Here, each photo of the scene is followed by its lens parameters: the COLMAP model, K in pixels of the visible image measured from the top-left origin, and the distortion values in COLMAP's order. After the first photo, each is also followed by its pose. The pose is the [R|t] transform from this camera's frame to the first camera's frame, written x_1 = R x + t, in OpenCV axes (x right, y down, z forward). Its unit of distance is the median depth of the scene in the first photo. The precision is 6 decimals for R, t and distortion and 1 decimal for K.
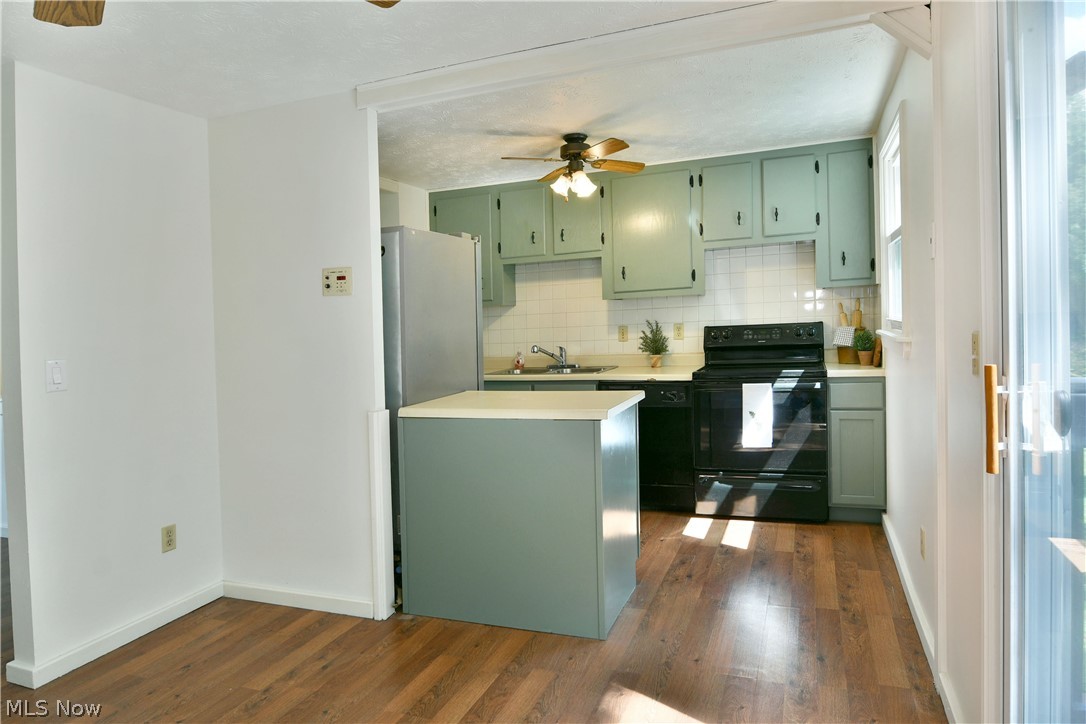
lens RADIAL K [[668.6, 0, 539.1], [0, 668.6, 365.8], [0, 0, 1]] dist [-0.010392, -0.006165]
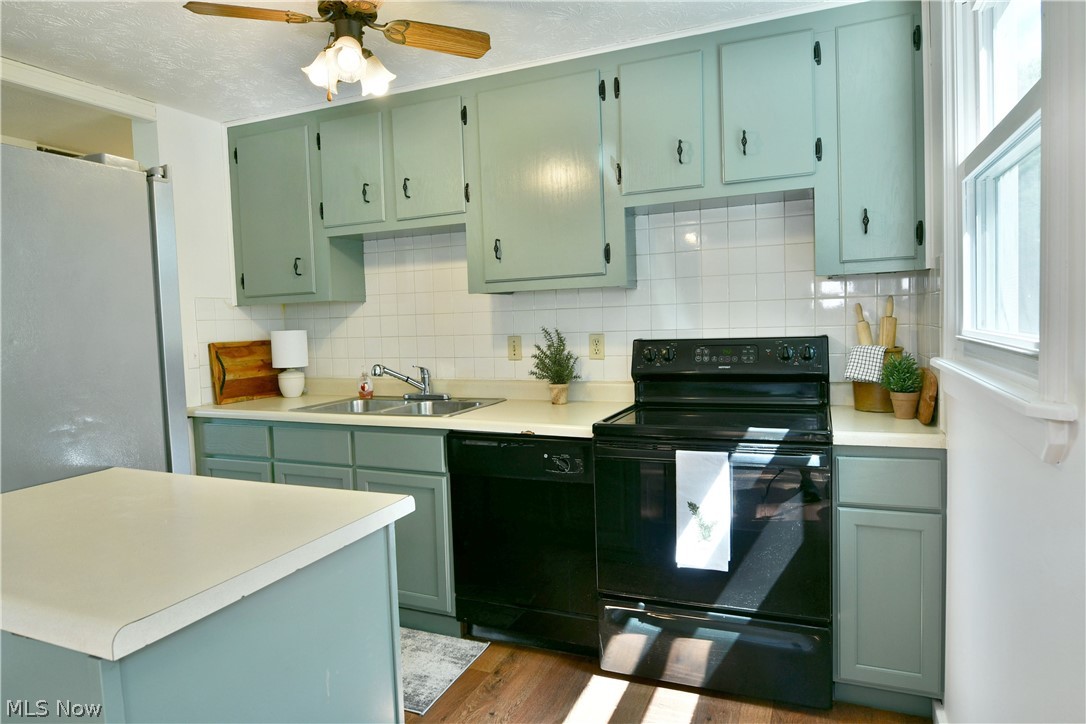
lens RADIAL K [[668.6, 0, 553.0], [0, 668.6, 354.8], [0, 0, 1]] dist [-0.010392, -0.006165]
pose [[0.999901, 0.013790, -0.002906, 0.194303], [-0.013830, 0.999801, -0.014396, -0.039035], [0.002706, 0.014435, 0.999892, 0.433408]]
